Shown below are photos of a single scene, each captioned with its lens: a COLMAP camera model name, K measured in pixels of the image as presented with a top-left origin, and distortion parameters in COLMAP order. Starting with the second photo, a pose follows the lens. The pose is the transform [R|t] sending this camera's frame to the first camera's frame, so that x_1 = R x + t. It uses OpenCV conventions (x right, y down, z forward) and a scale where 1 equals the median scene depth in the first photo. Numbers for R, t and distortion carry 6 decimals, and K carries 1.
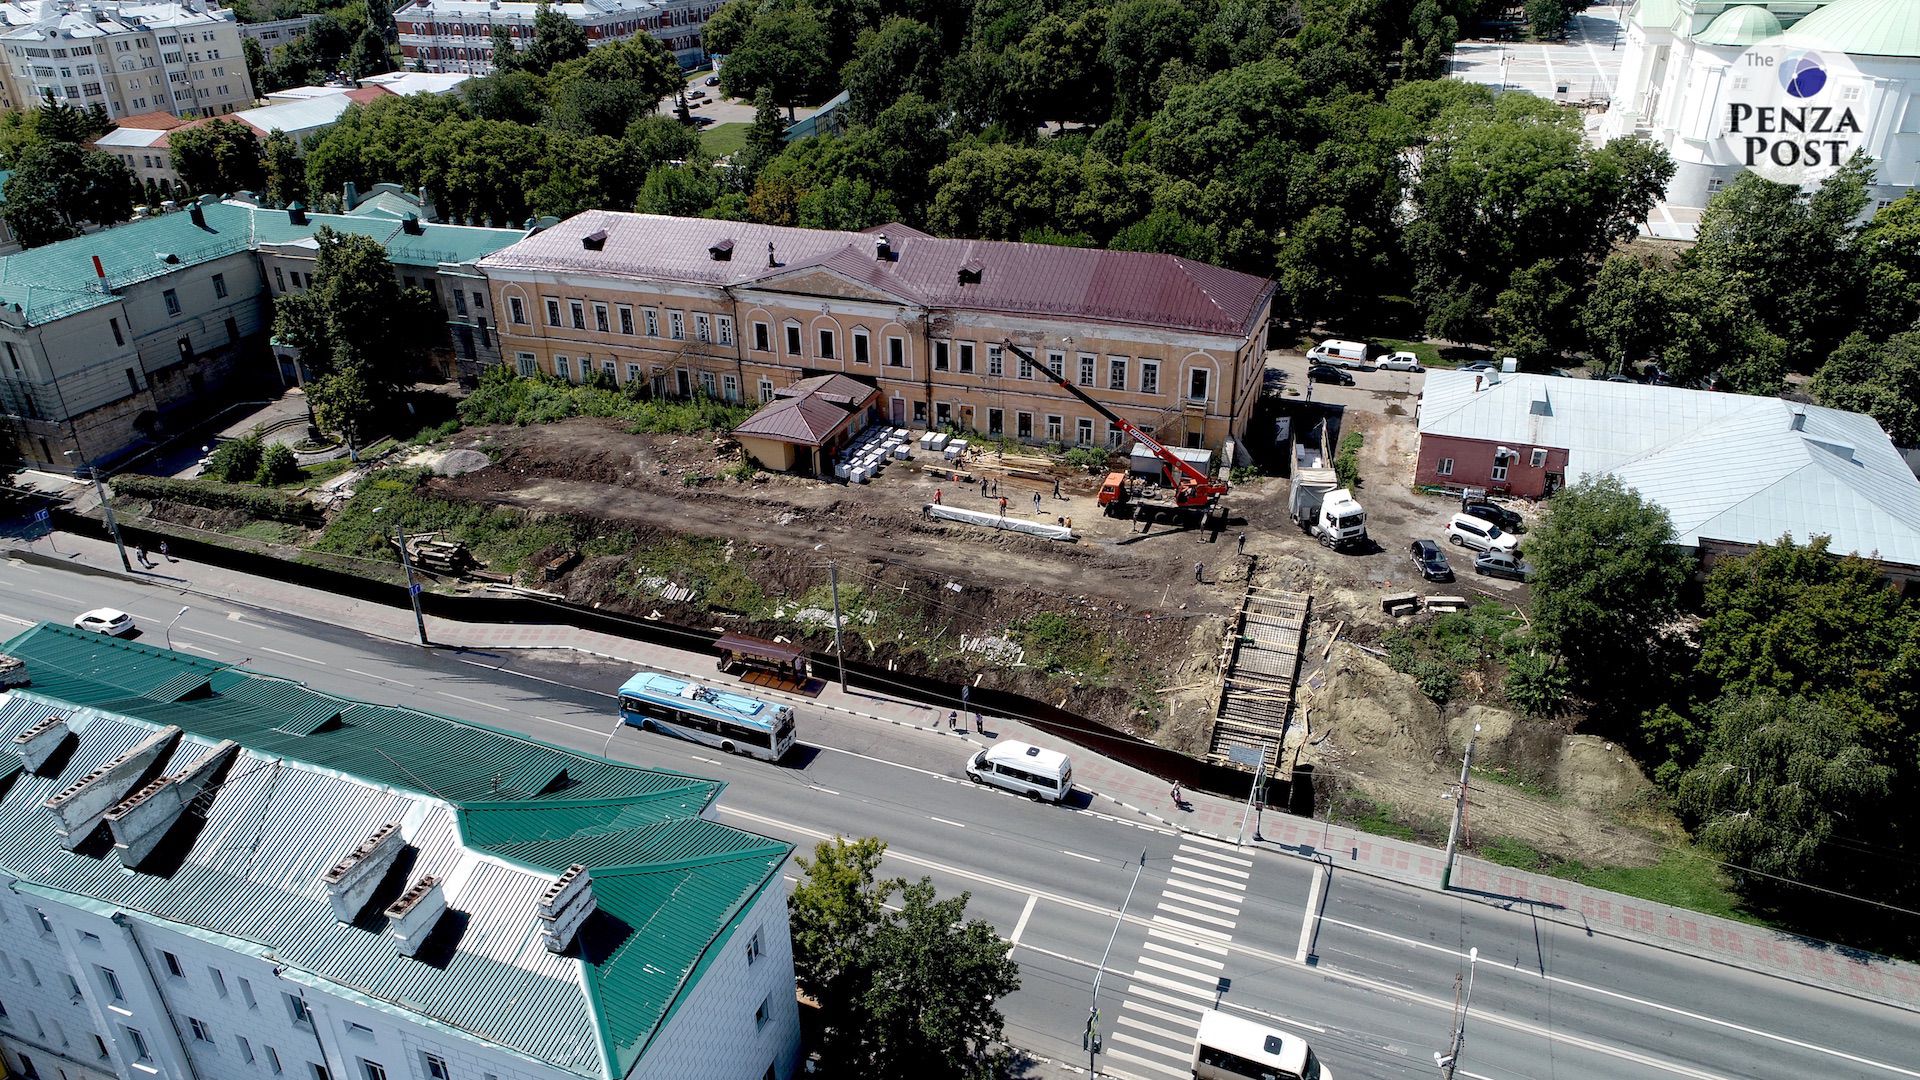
lens RADIAL K [[1290.9, 0, 957.0], [0, 1290.9, 541.5], [0, 0, 1]] dist [0.004649, -0.003299]
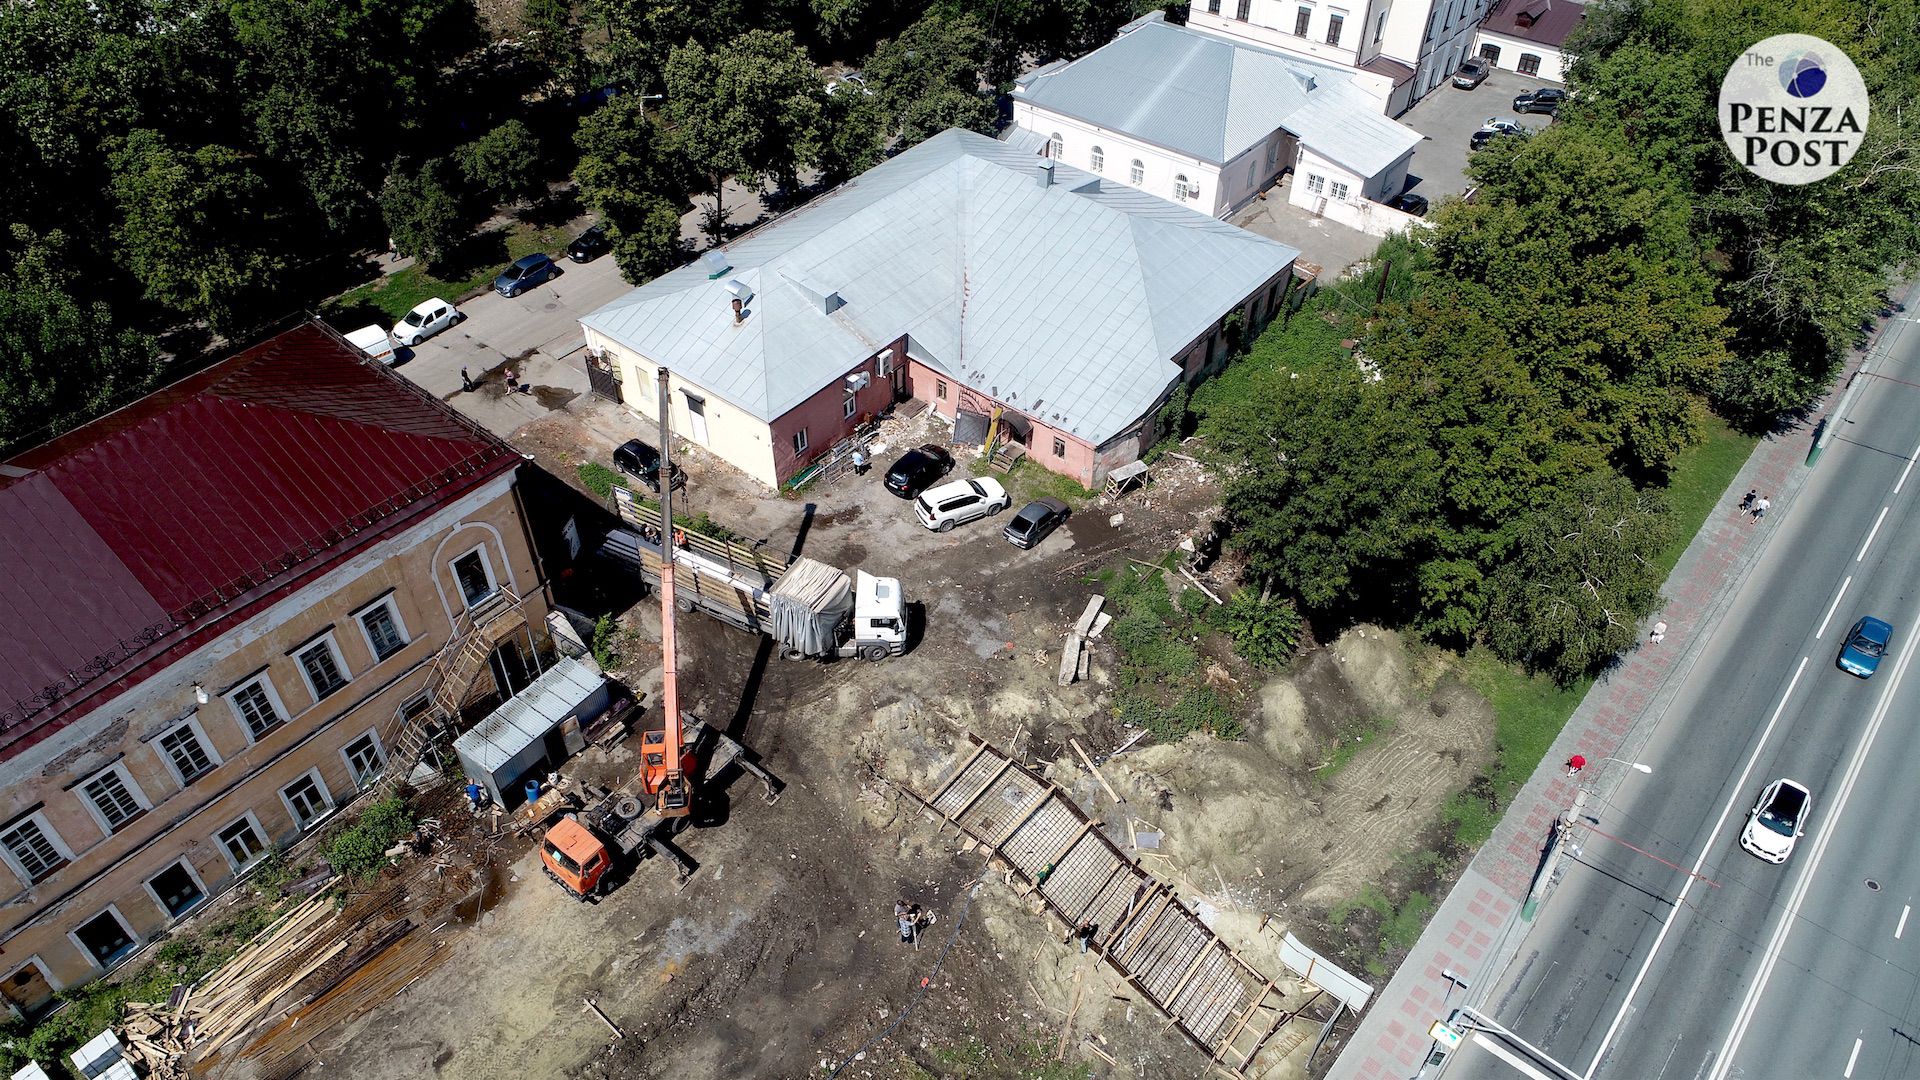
lens RADIAL K [[1290.9, 0, 957.0], [0, 1290.9, 541.5], [0, 0, 1]] dist [0.004649, -0.003299]
pose [[0.320631, -0.620075, 0.716033, -0.108398], [0.423891, 0.769954, 0.476957, -0.291531], [-0.847061, 0.150593, 0.509715, 0.563558]]
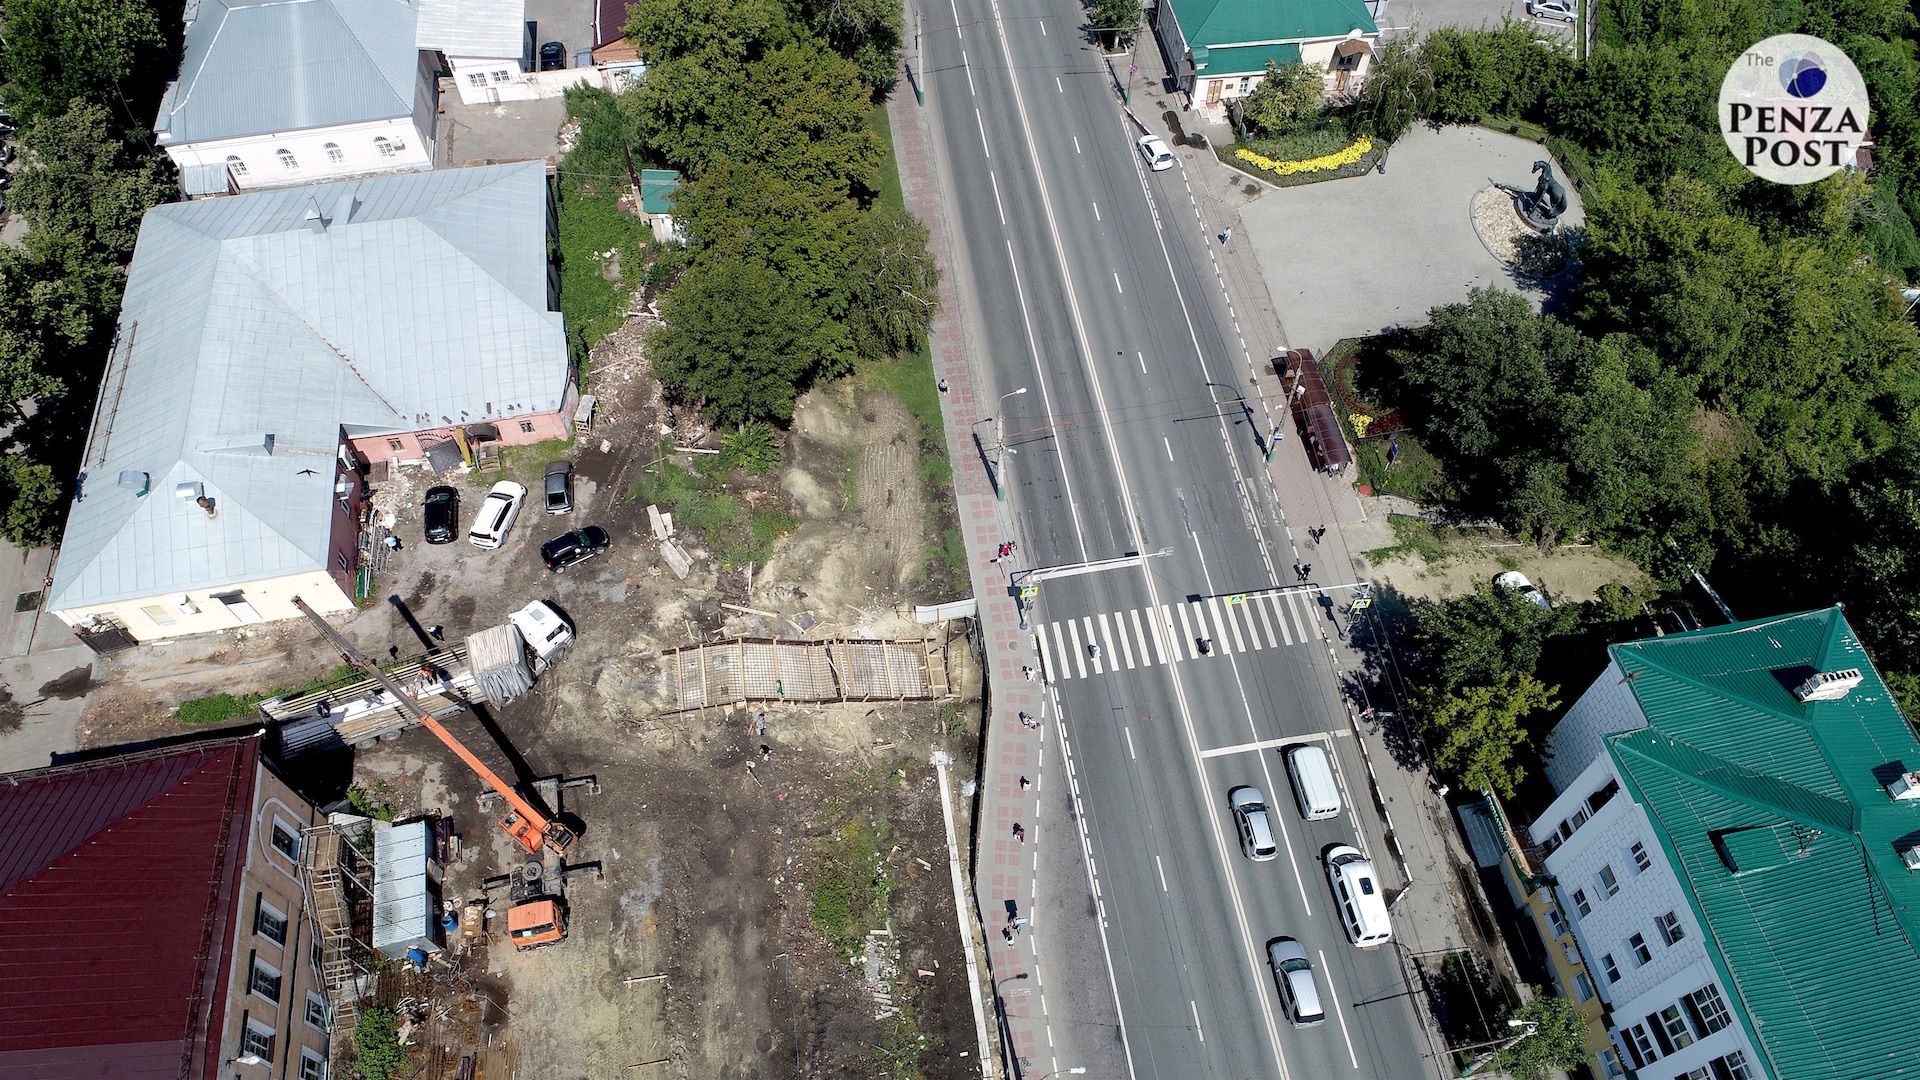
lens RADIAL K [[1290.9, 0, 957.0], [0, 1290.9, 541.5], [0, 0, 1]] dist [0.004649, -0.003299]
pose [[-0.511925, -0.703670, 0.492728, -0.164991], [0.407493, 0.306025, 0.860406, -0.541122], [-0.756229, 0.641246, 0.130079, 0.589882]]
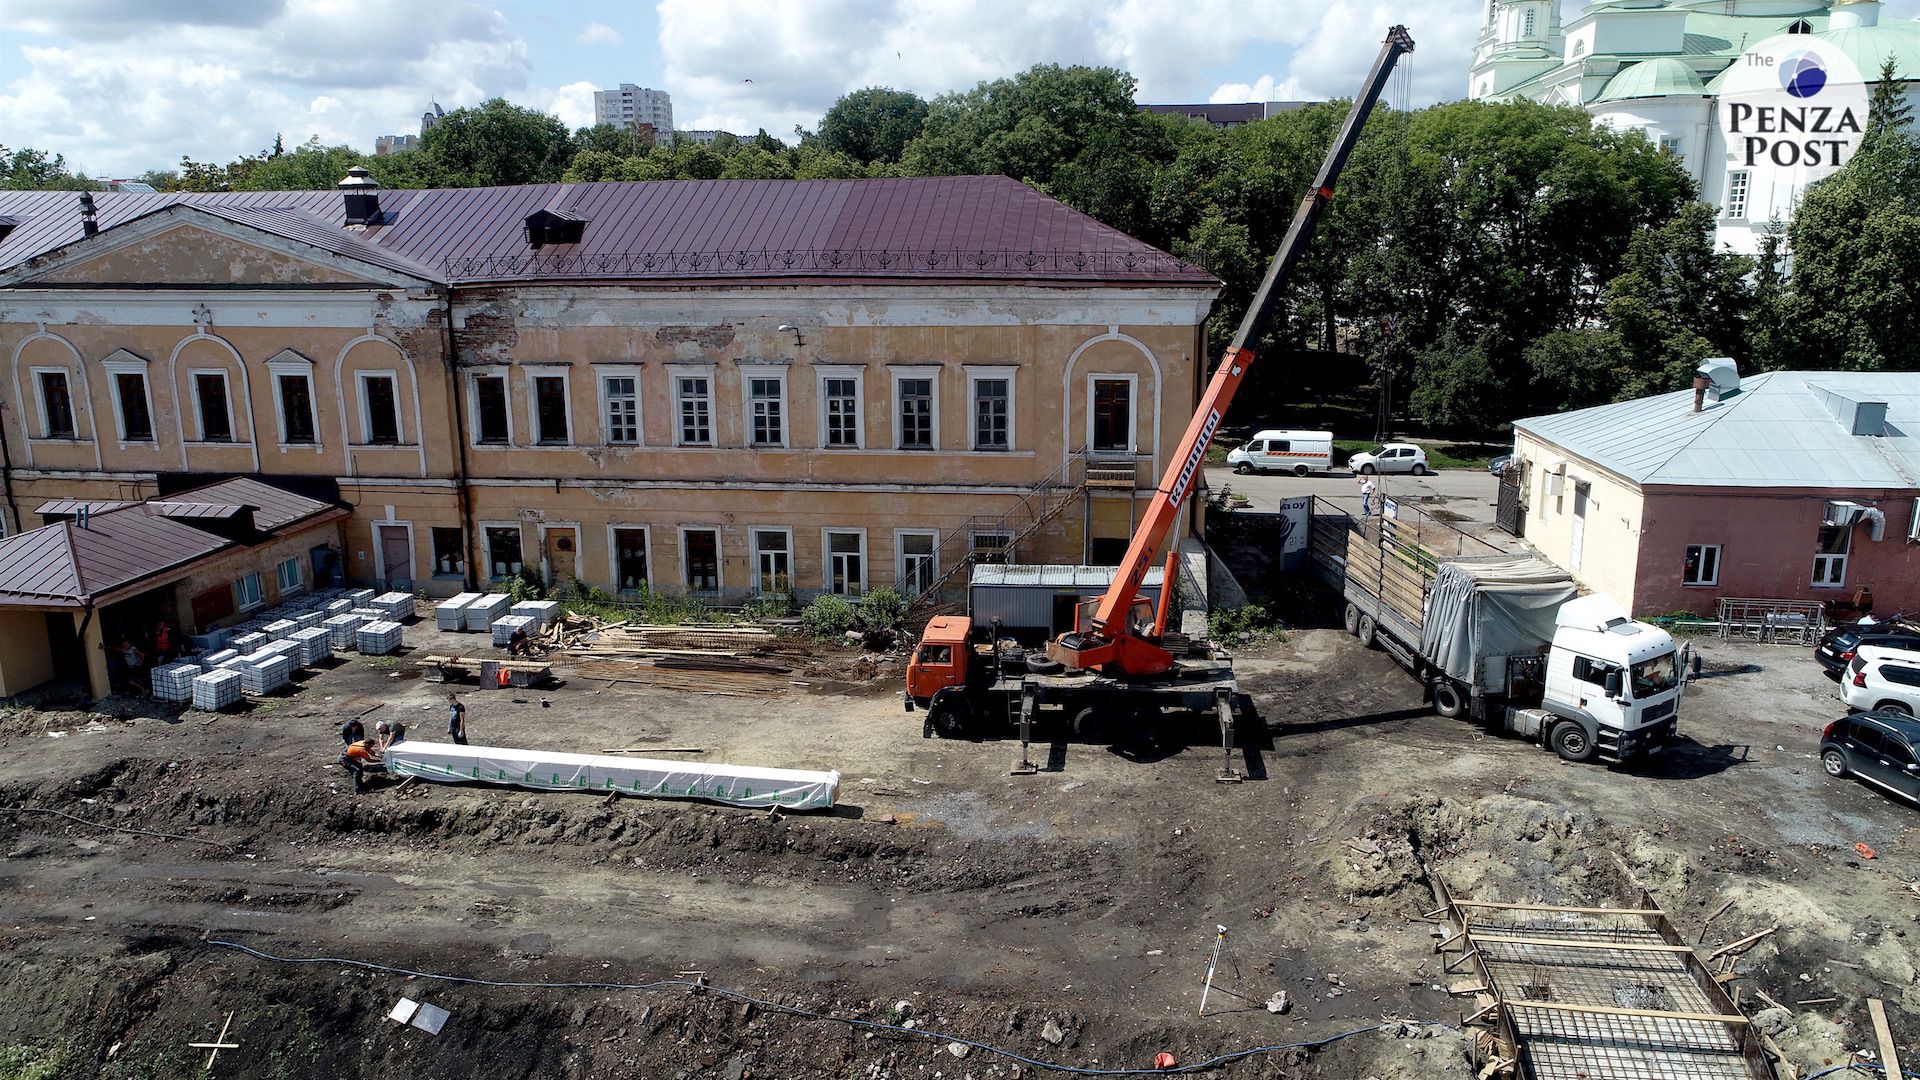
lens RADIAL K [[1290.9, 0, 957.0], [0, 1290.9, 541.5], [0, 0, 1]] dist [0.004649, -0.003299]
pose [[0.975659, -0.039806, 0.215651, 0.045771], [0.092446, 0.966393, -0.239871, 0.012893], [-0.198855, 0.253968, 0.946550, 0.613911]]
